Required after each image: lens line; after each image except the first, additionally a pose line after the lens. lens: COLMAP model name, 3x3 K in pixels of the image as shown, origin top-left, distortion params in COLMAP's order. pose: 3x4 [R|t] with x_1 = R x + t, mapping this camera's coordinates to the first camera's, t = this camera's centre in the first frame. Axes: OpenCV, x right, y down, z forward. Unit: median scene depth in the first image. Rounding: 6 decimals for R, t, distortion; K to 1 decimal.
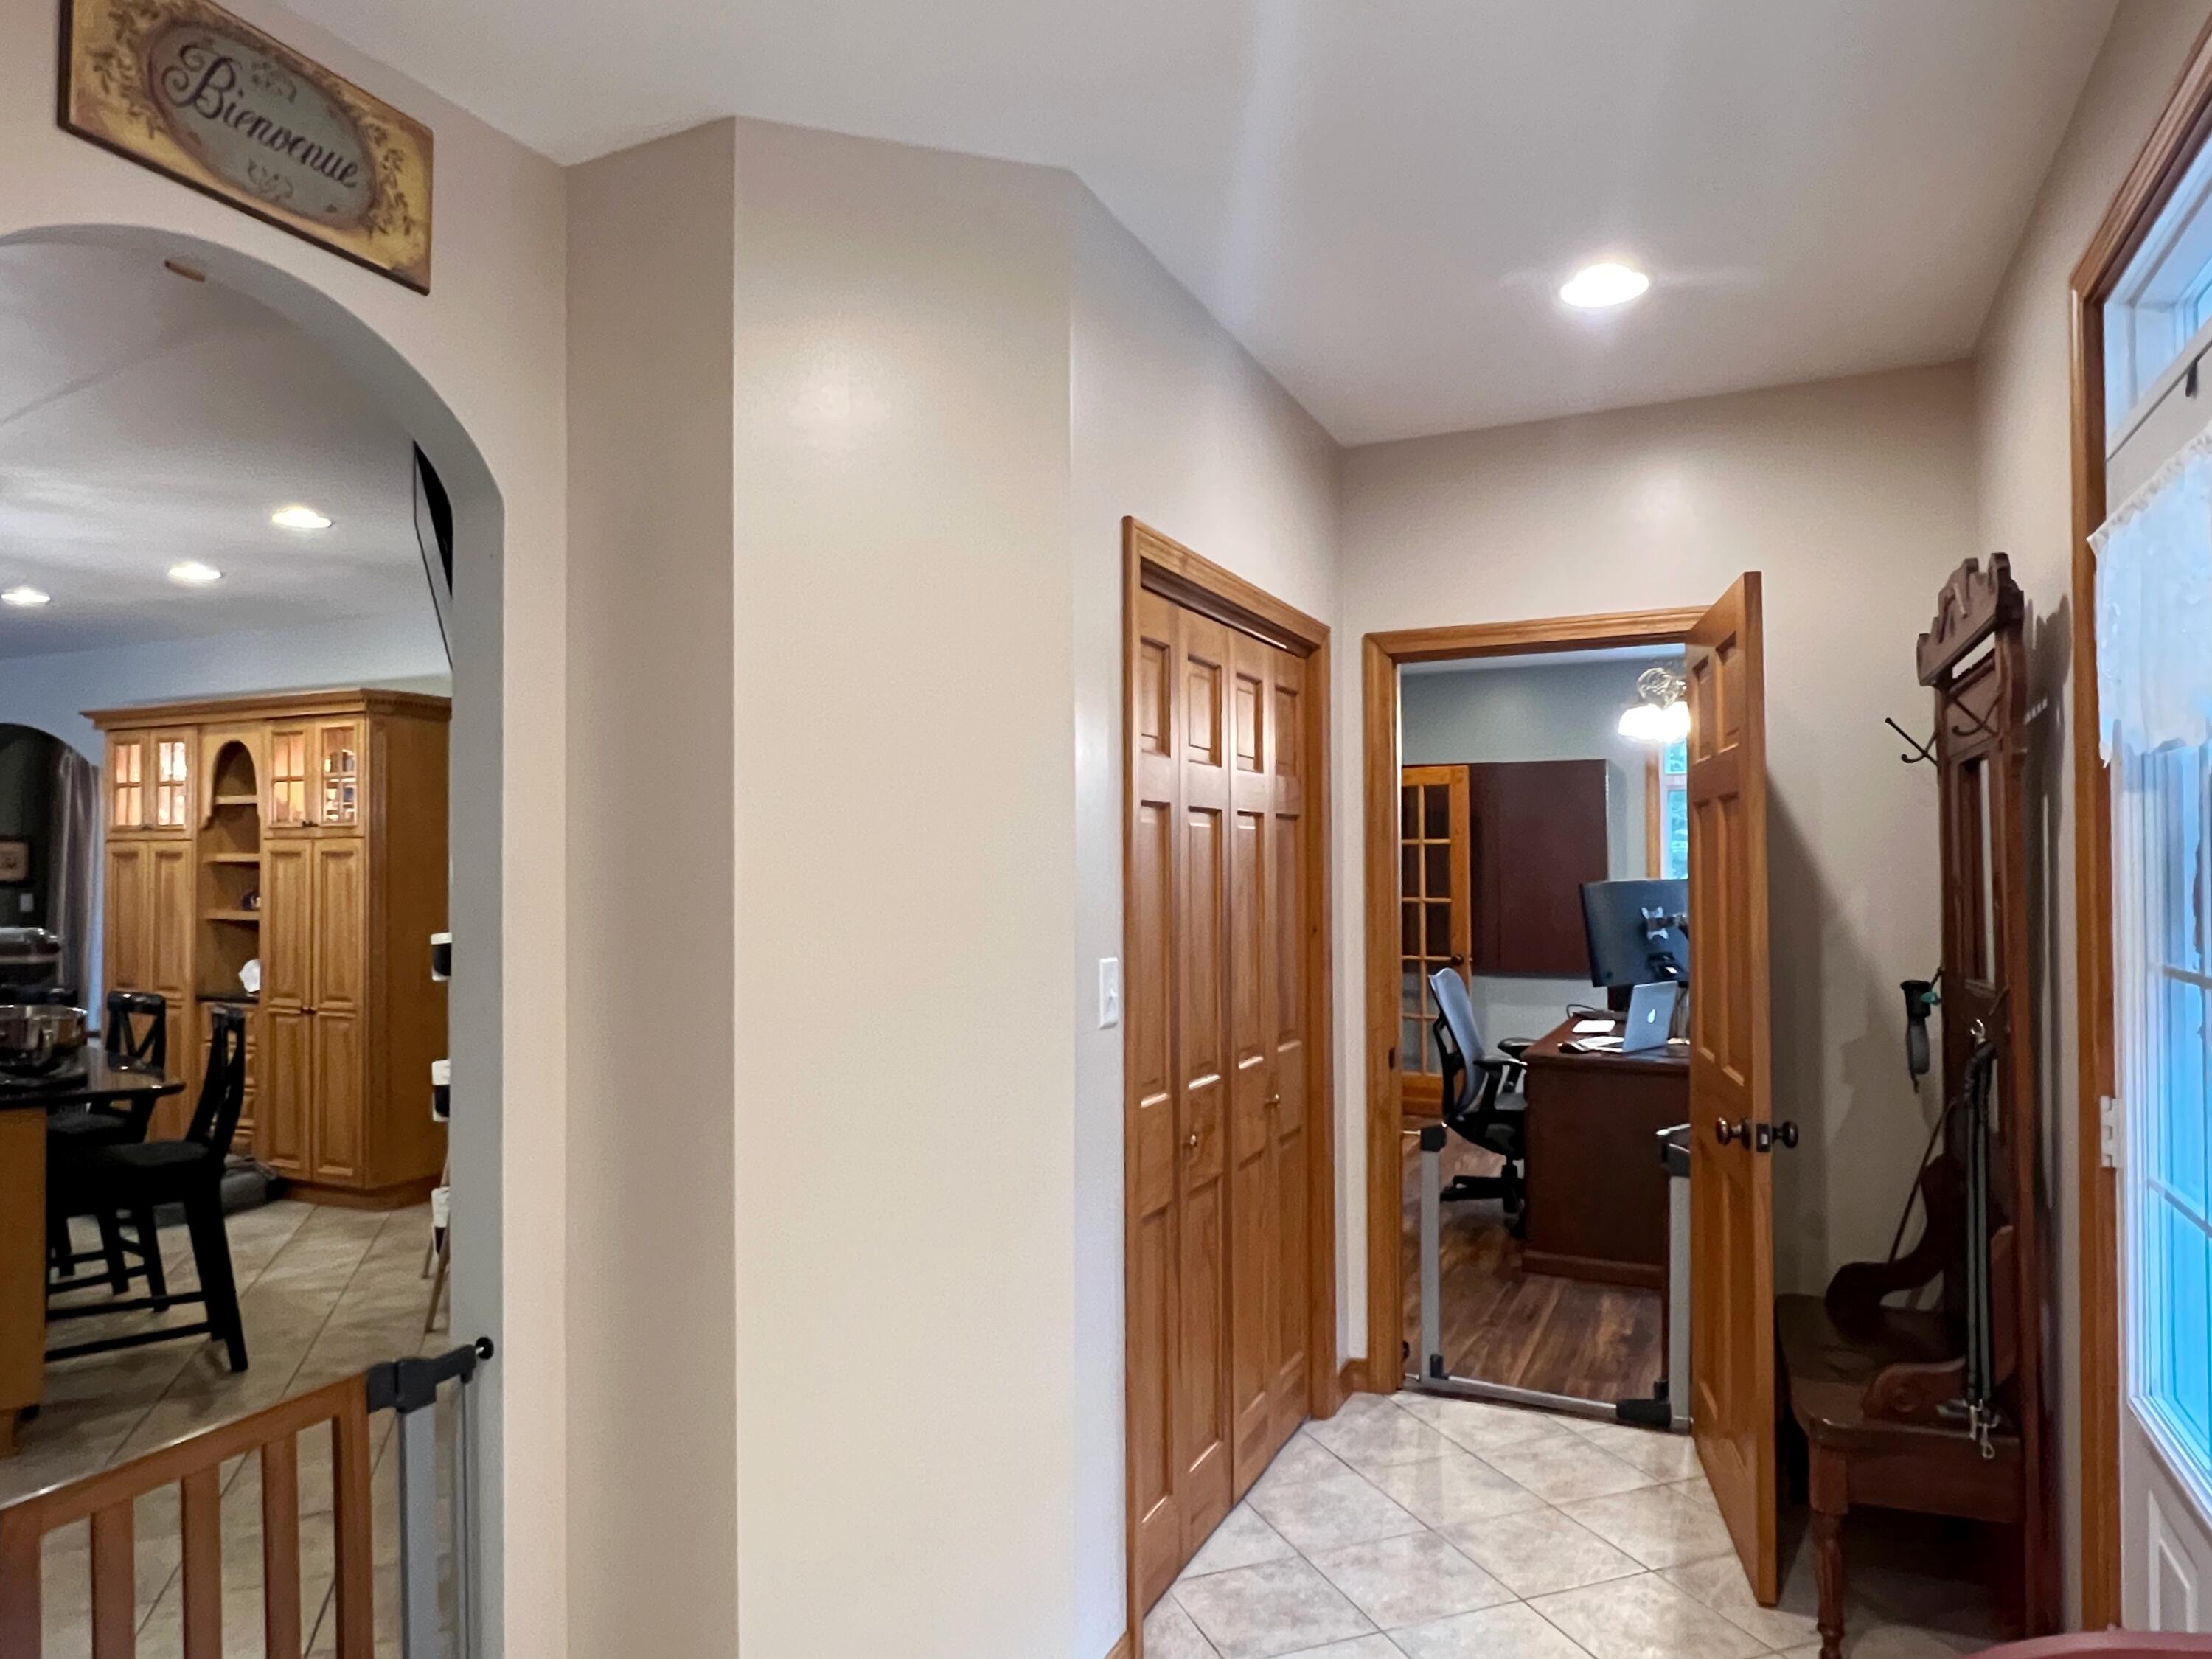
lens RADIAL K [[1320.6, 0, 1103.3], [0, 1320.6, 842.7], [0, 0, 1]] dist [-0.006327, -0.001833]
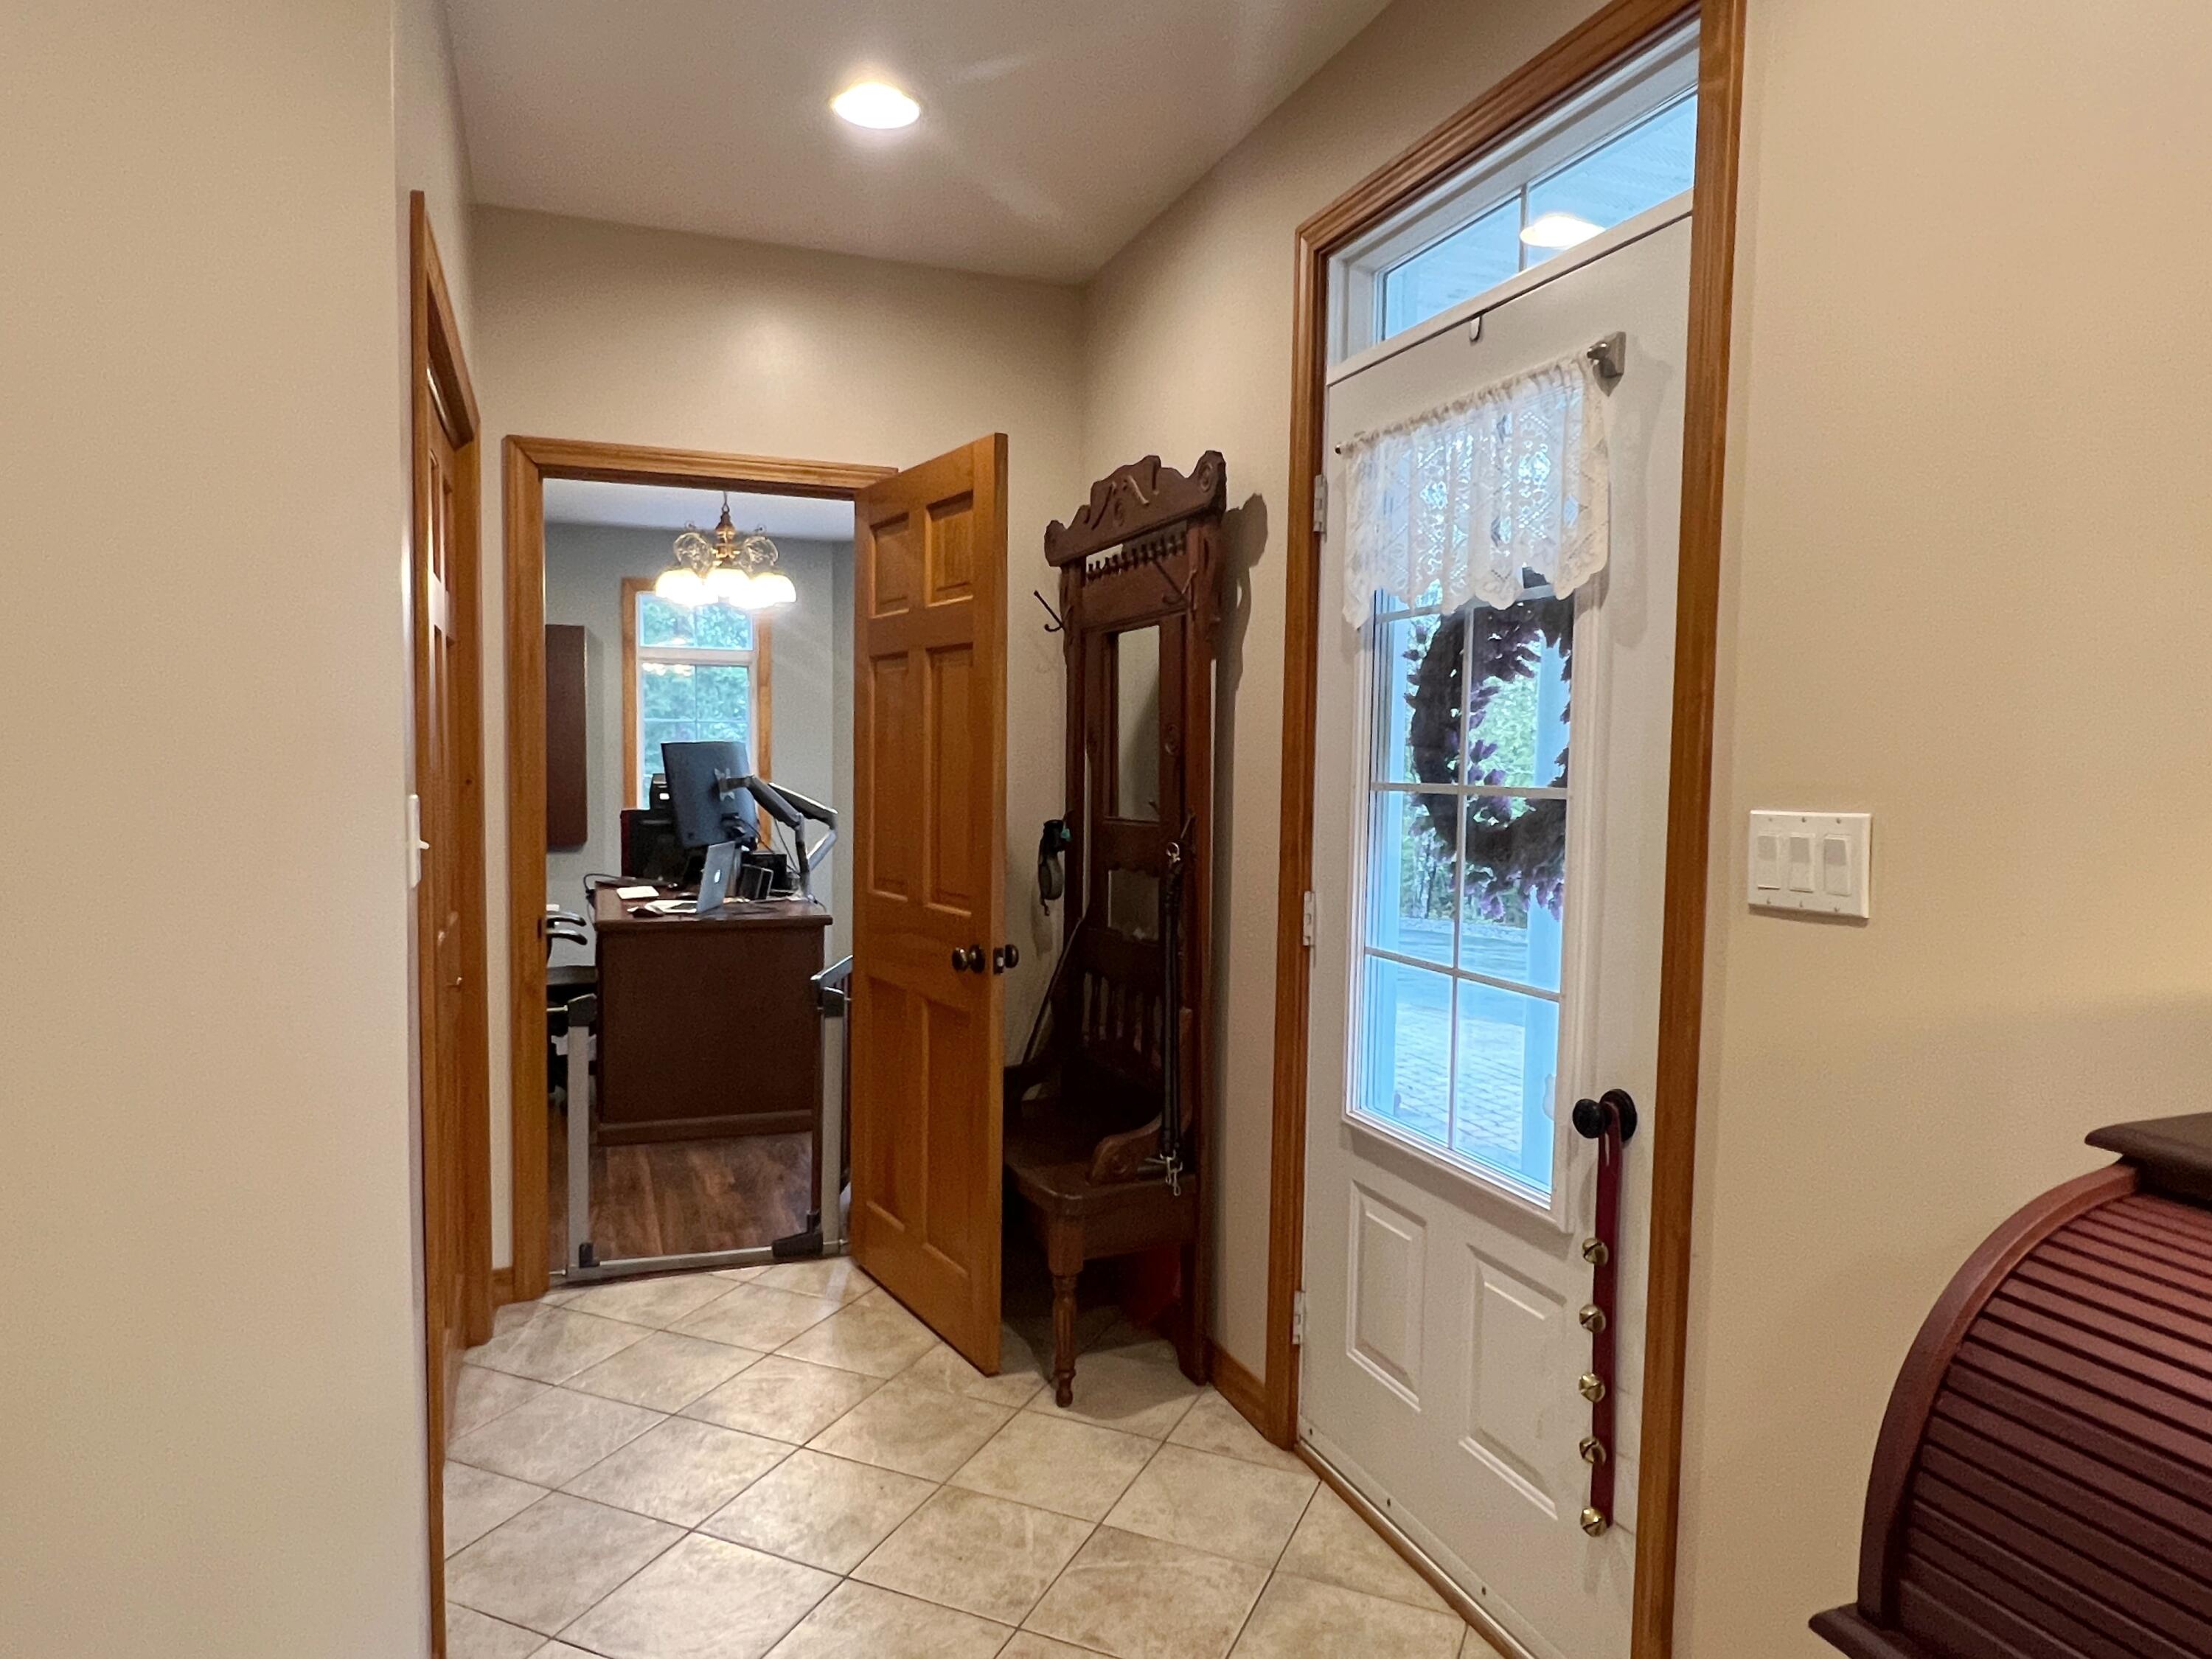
lens RADIAL K [[1320.6, 0, 1104.1], [0, 1320.6, 826.3], [0, 0, 1]] dist [-0.006327, -0.001833]
pose [[0.704782, -0.021911, 0.709086, -0.150818], [-0.034450, 0.997287, 0.065057, 0.027383], [-0.708587, -0.070278, 0.702115, 0.125568]]
